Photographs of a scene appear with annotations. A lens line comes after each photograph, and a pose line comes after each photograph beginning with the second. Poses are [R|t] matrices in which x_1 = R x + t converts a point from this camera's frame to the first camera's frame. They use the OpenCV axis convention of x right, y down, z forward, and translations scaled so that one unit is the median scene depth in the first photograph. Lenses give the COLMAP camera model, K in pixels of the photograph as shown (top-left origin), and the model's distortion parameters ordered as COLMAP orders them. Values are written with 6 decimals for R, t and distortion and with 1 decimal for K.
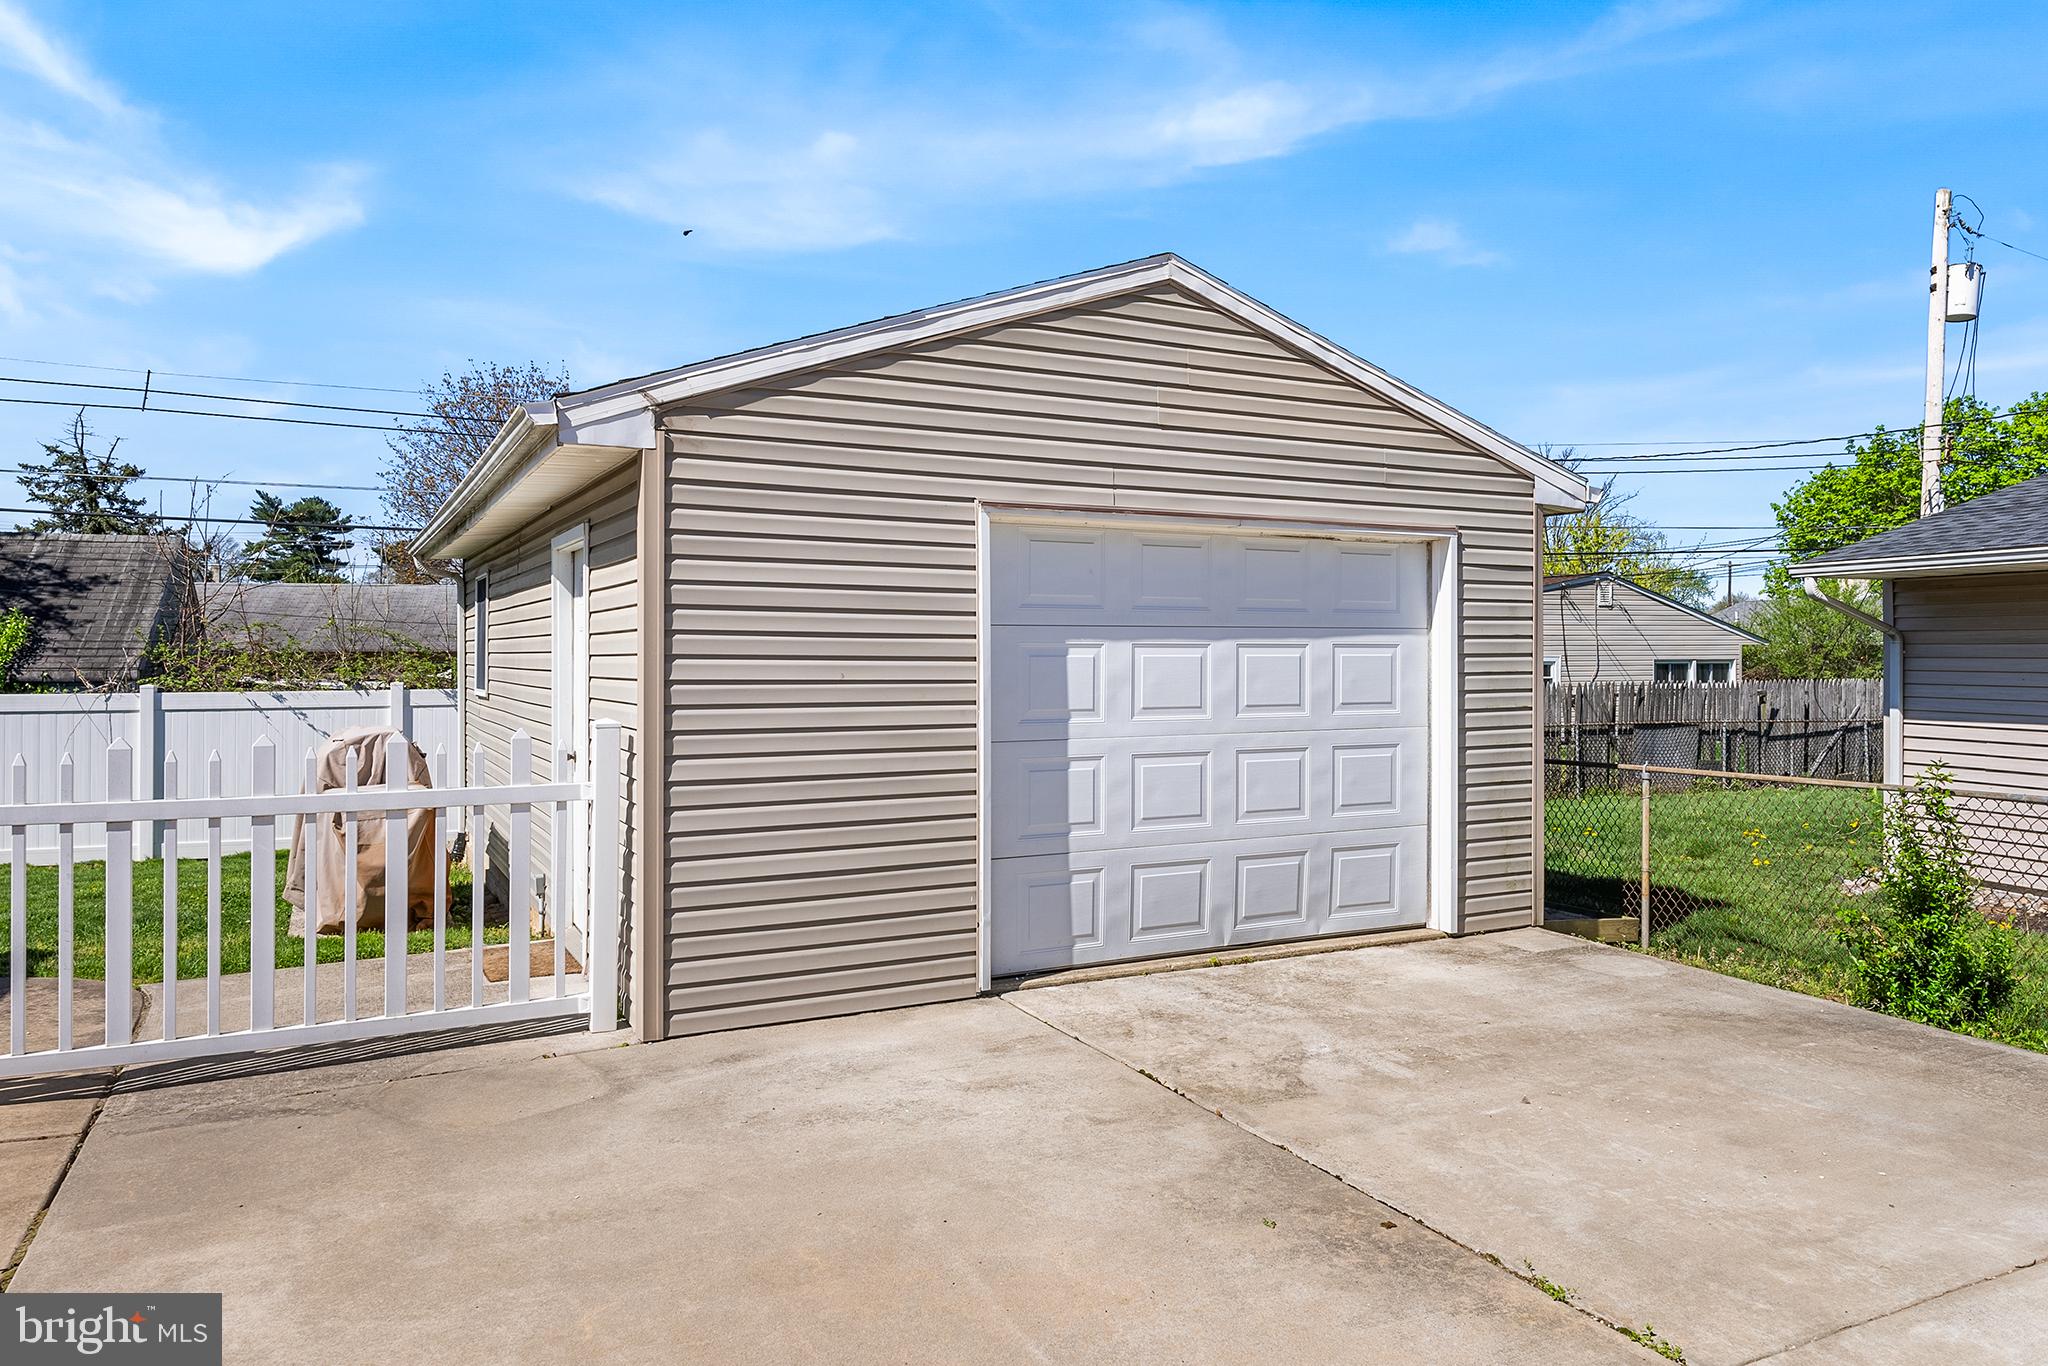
lens RADIAL K [[1231.3, 0, 970.4], [0, 1231.3, 640.0], [0, 0, 1]] dist [0.020433, -0.008908]
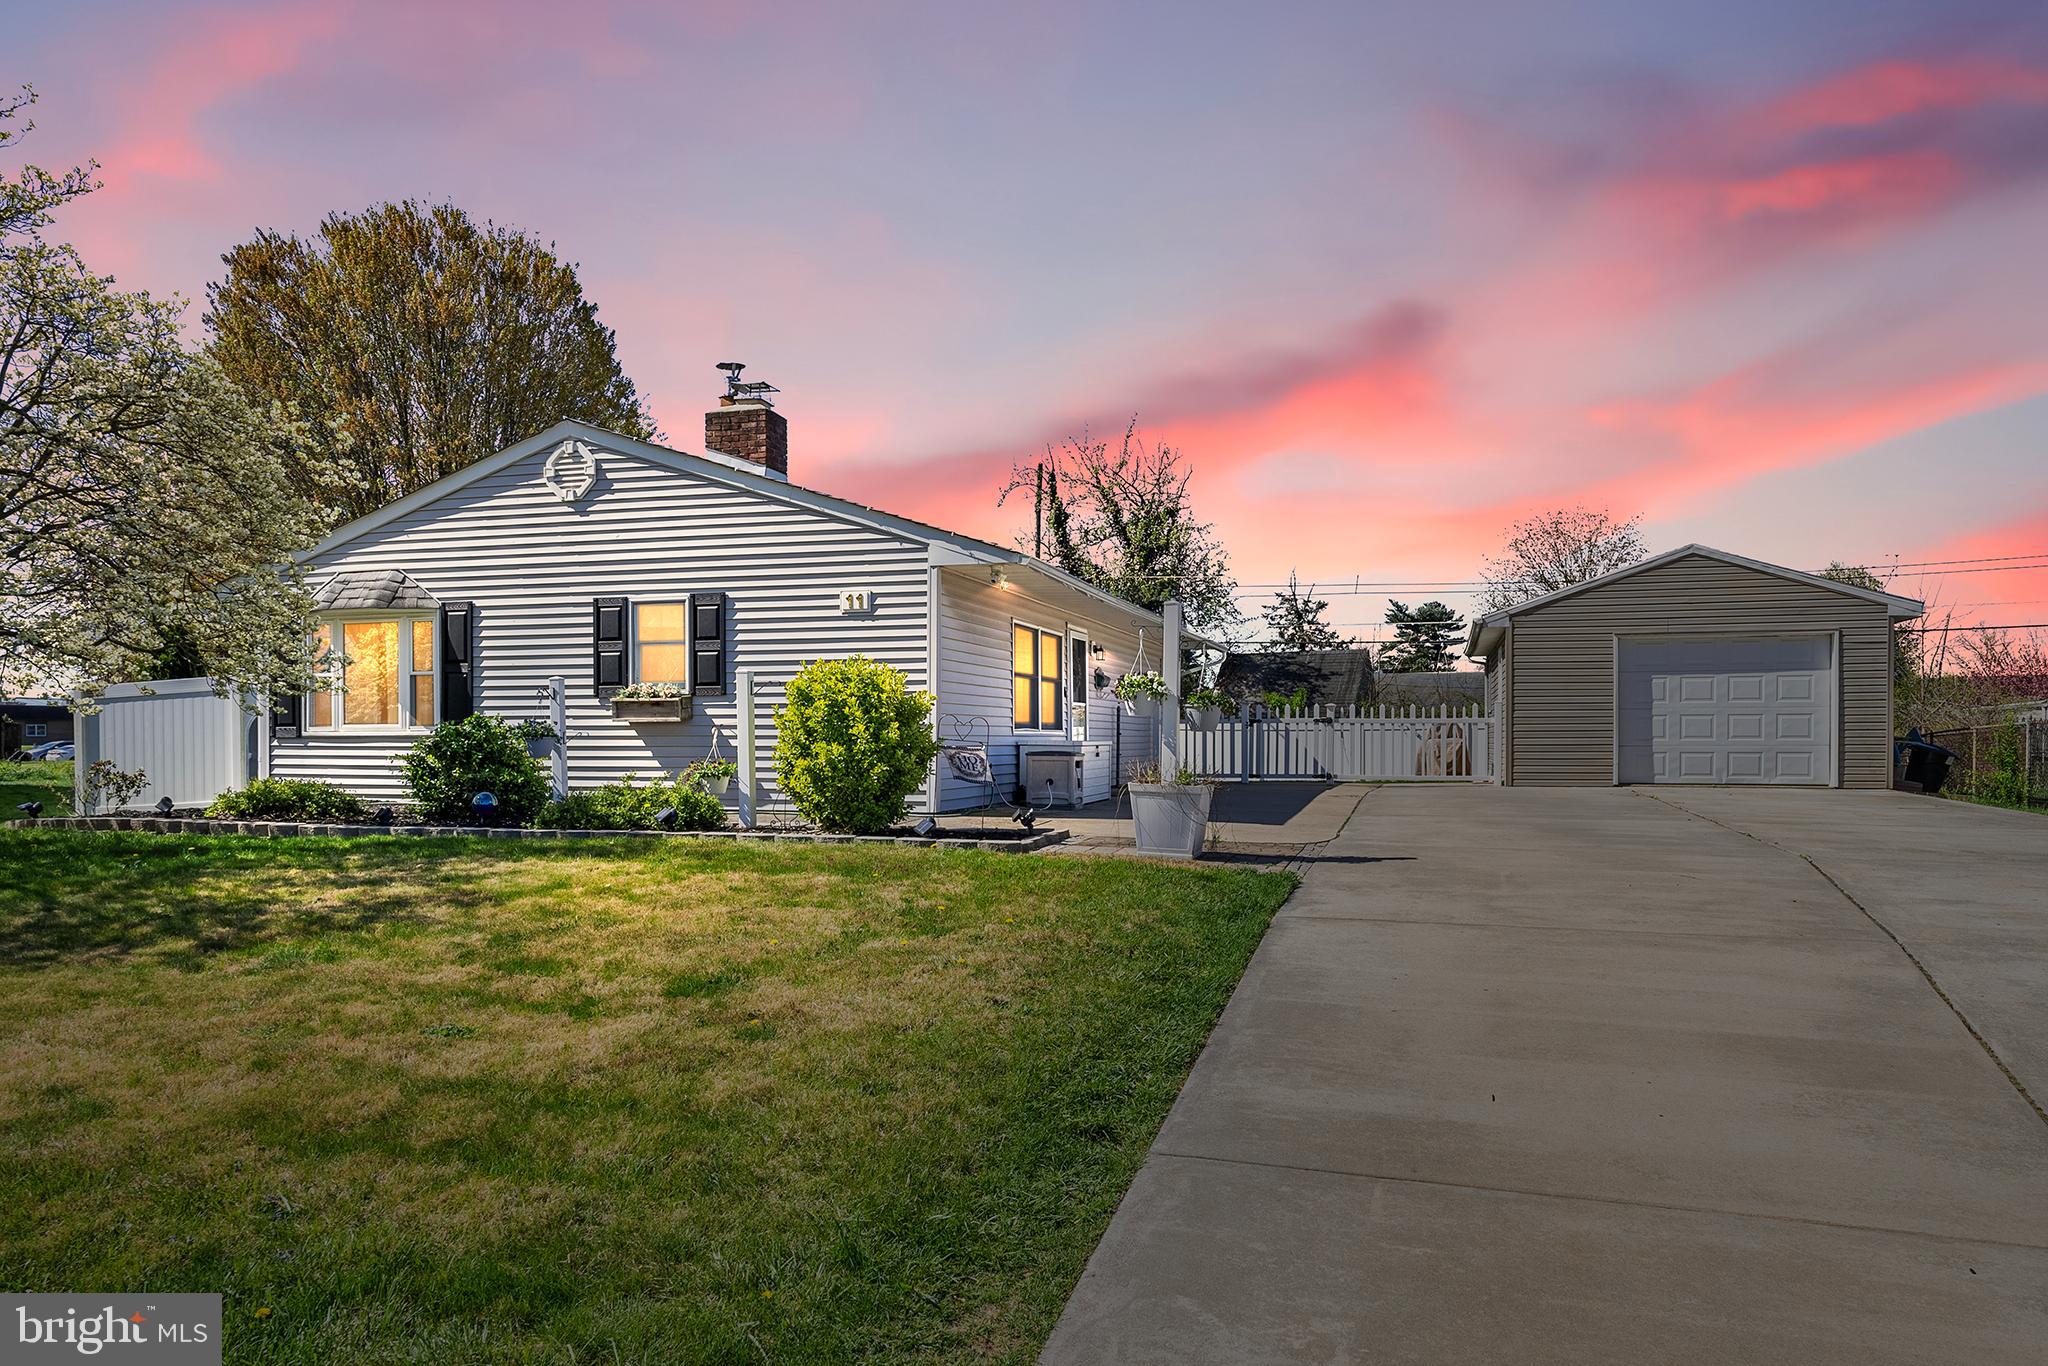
lens RADIAL K [[1231.3, 0, 1025.8], [0, 1231.3, 703.1], [0, 0, 1]] dist [0.020433, -0.008908]
pose [[0.690741, -0.017083, -0.722900, 0.178289], [0.002220, 0.999766, -0.021504, 0.018906], [0.723099, 0.013249, 0.690618, -0.326463]]
